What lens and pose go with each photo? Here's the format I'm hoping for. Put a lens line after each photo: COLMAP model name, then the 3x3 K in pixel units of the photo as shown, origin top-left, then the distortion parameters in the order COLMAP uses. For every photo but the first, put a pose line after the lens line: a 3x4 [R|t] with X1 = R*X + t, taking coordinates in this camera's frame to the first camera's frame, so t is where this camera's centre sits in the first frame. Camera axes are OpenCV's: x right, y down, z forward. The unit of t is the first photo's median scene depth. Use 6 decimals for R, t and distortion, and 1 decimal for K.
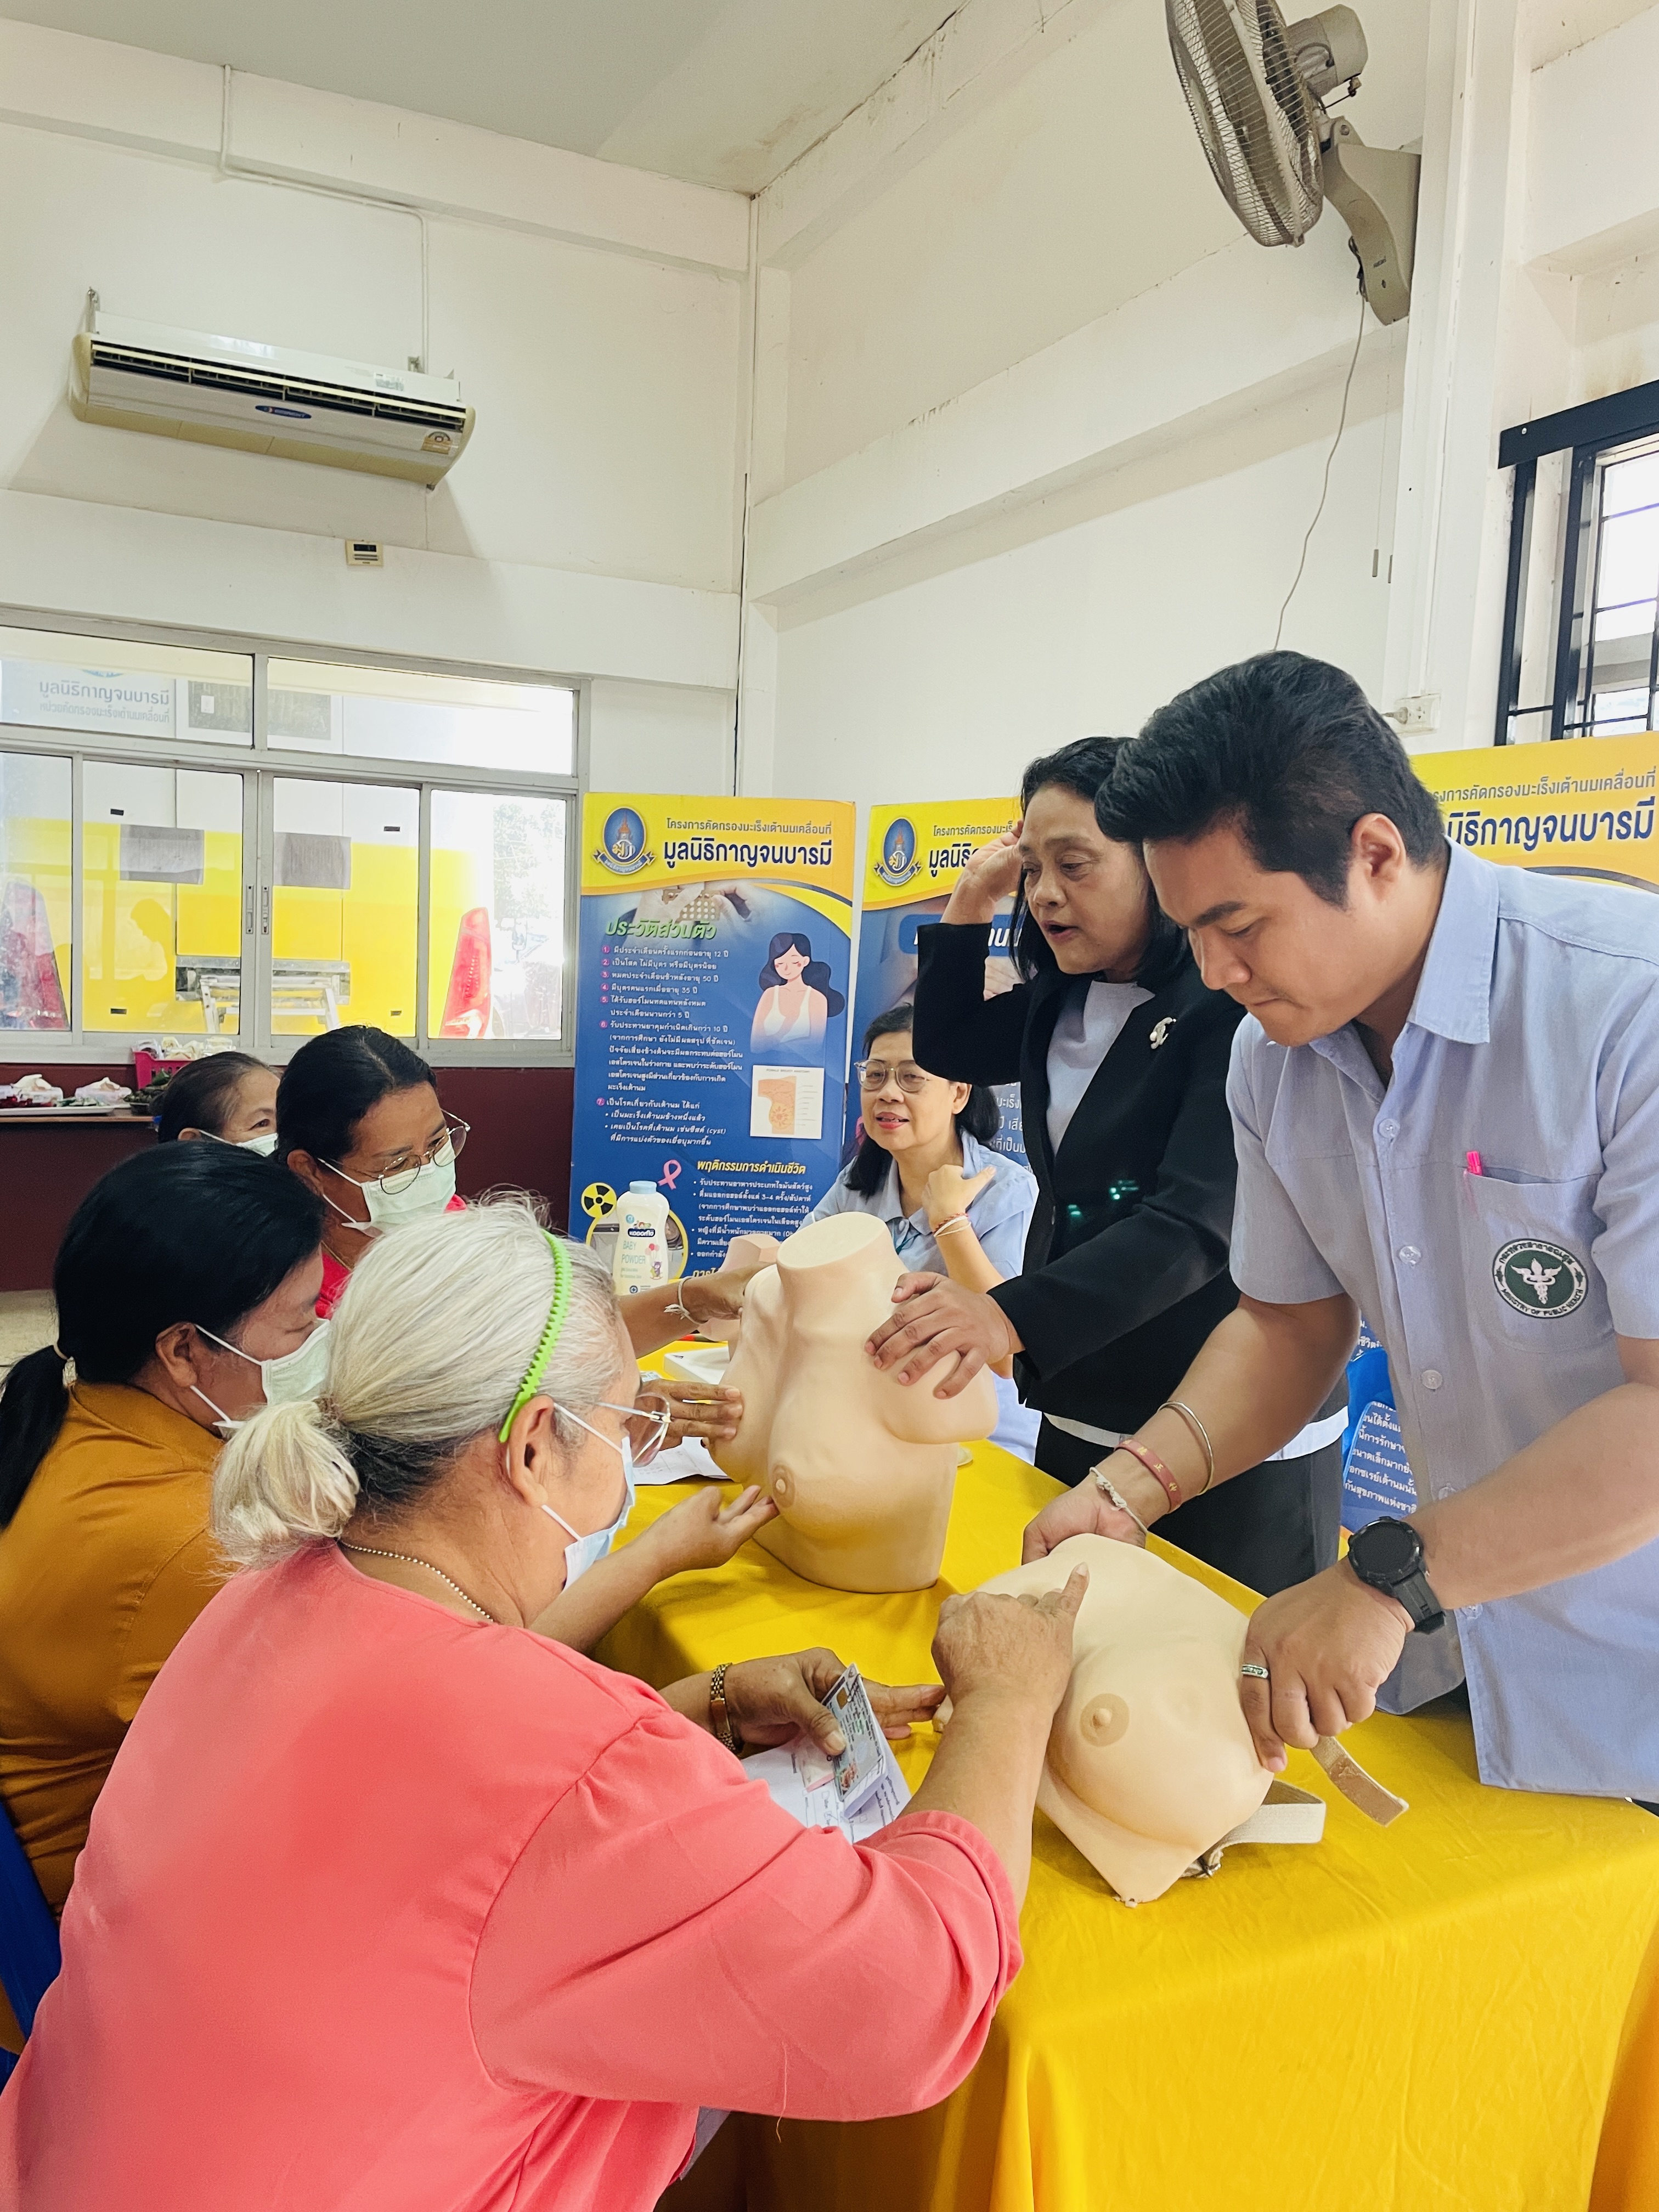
lens RADIAL K [[1669.2, 0, 833.4], [0, 1669.2, 1099.3], [0, 0, 1]] dist [0.103342, -0.127216]
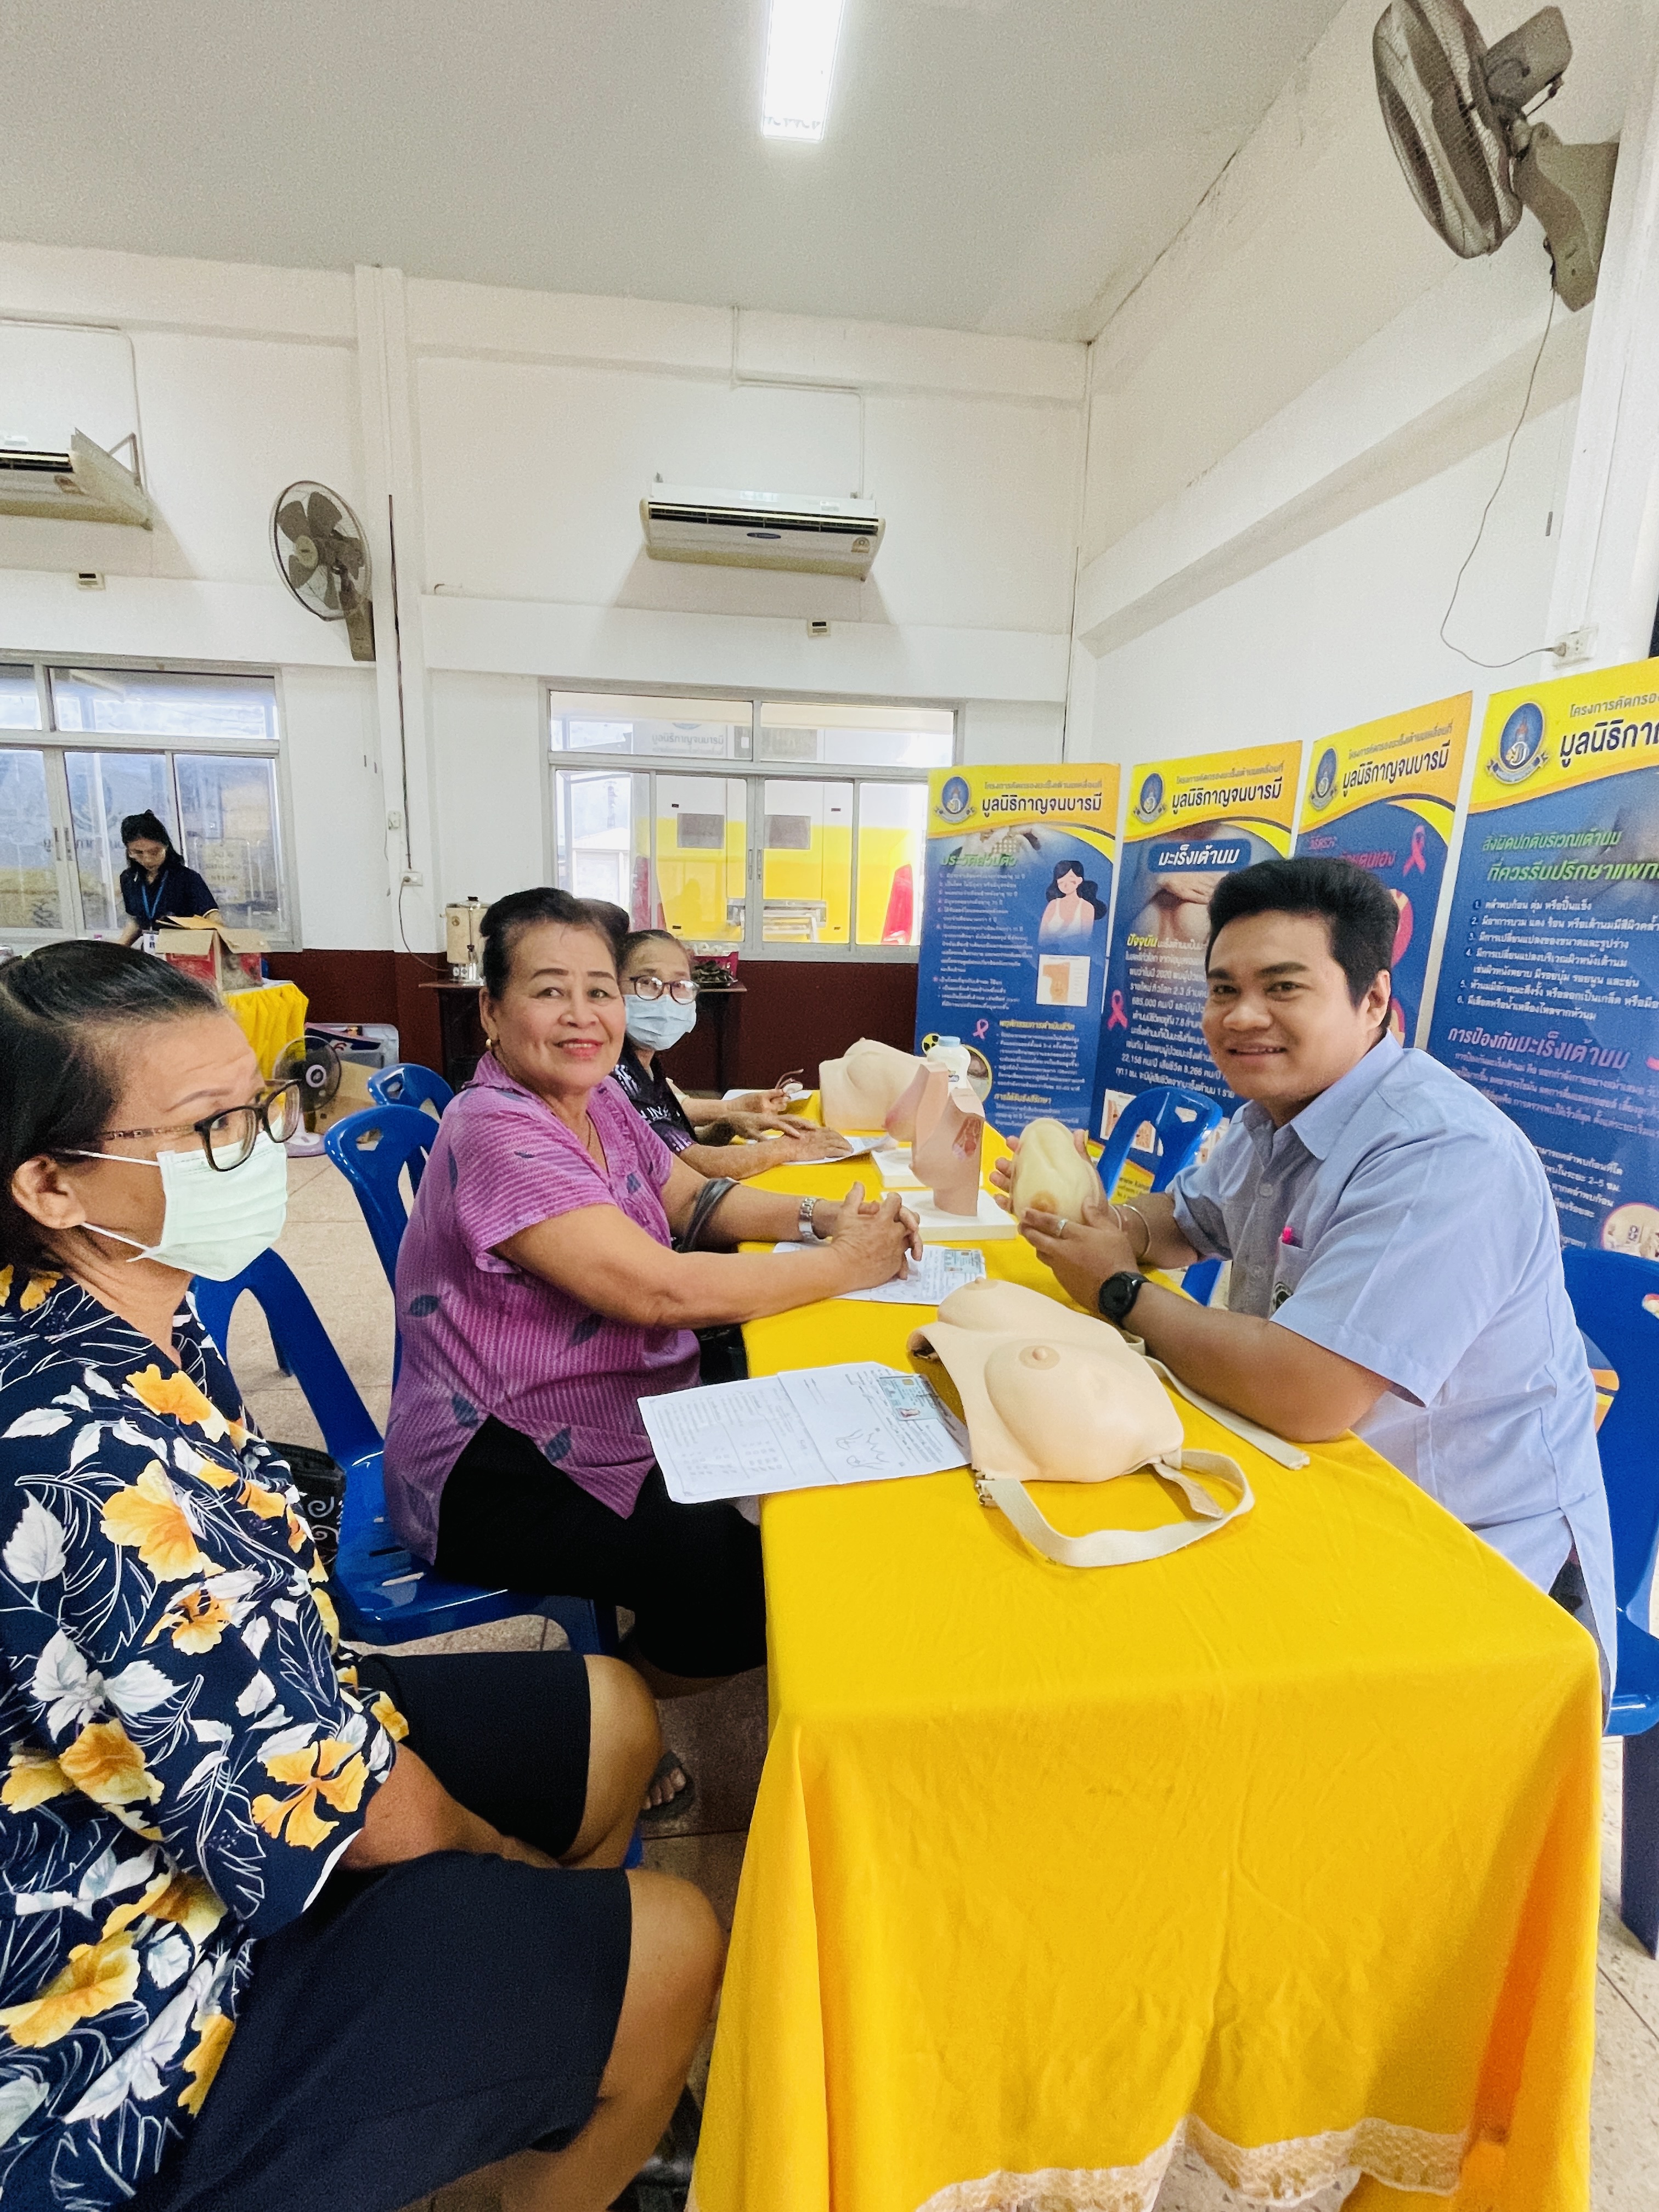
lens RADIAL K [[1039.7, 0, 823.0], [0, 1039.7, 1104.5], [0, 0, 1]] dist [-0.000351, -0.000838]
pose [[0.949097, 0.046998, -0.311459, 0.059859], [-0.015011, 0.994431, 0.104311, 0.017501], [0.314627, -0.094326, 0.944517, 0.079386]]
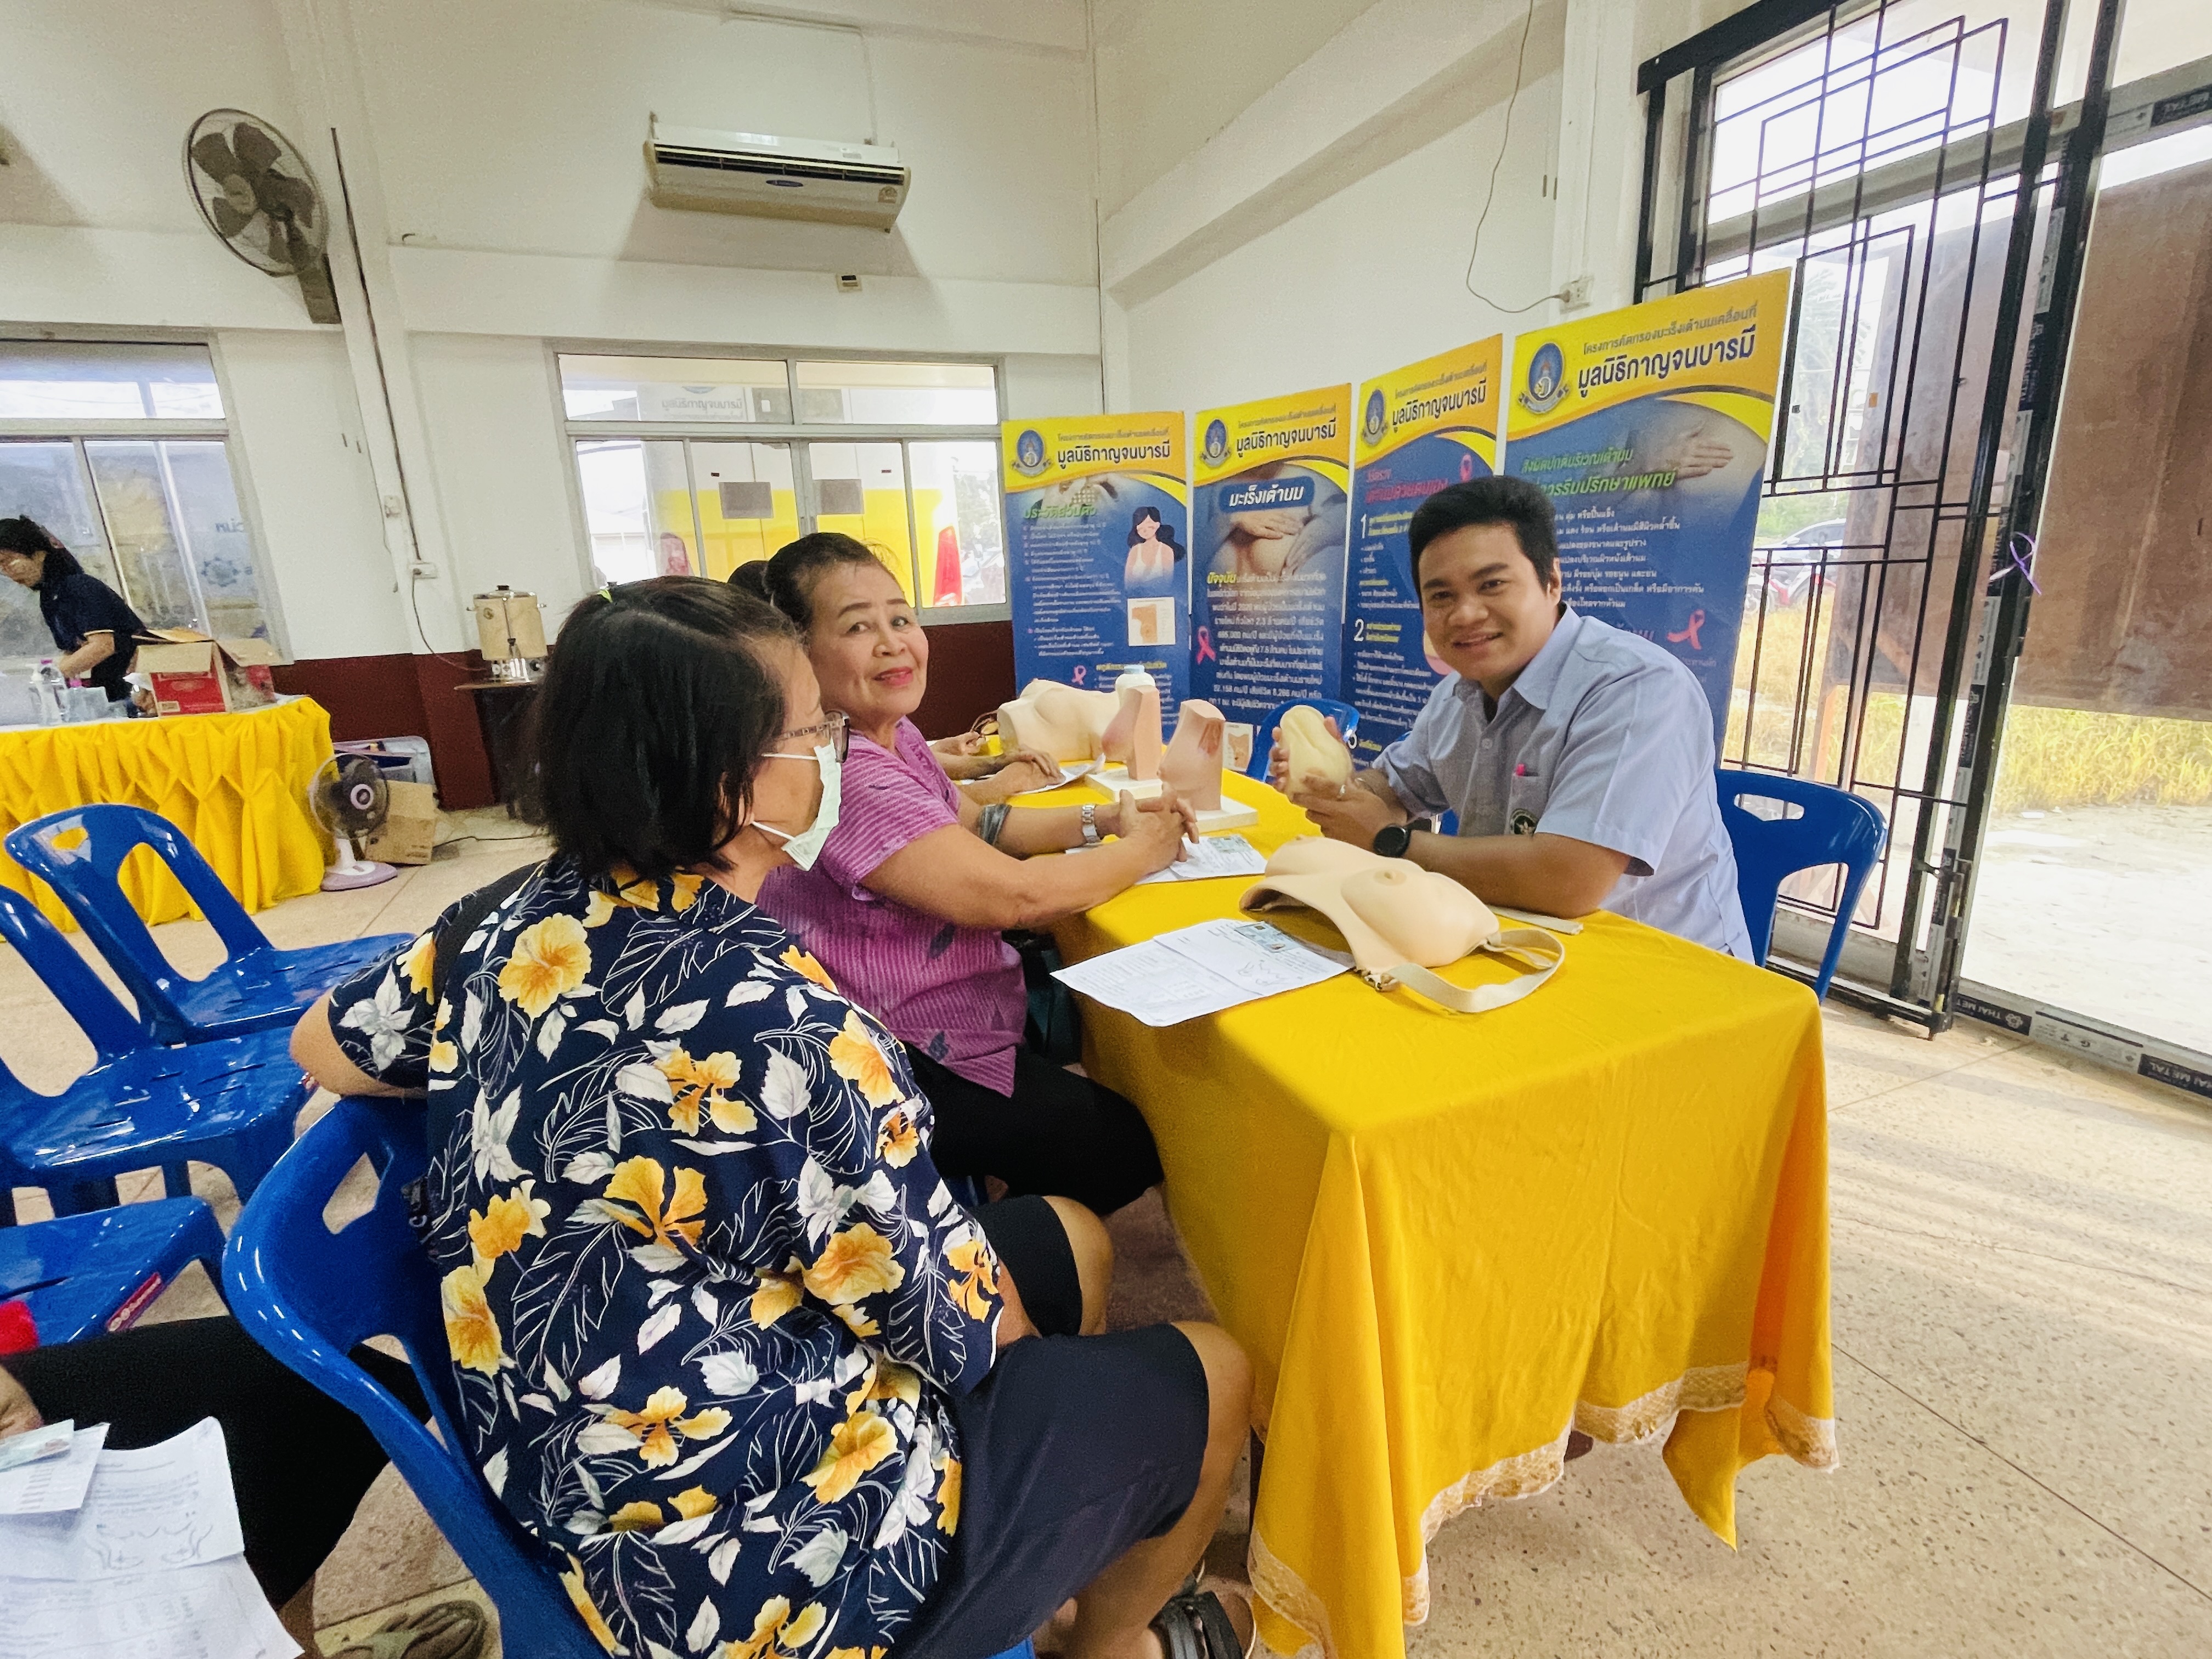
lens RADIAL K [[1039.7, 0, 1112.4], [0, 1039.7, 822.7], [0, 0, 1]] dist [-0.000351, -0.000838]
pose [[0.994861, -0.061472, -0.080451, 0.001839], [0.073829, 0.984197, 0.160950, 0.026735], [0.069286, -0.166063, 0.983678, 0.035157]]
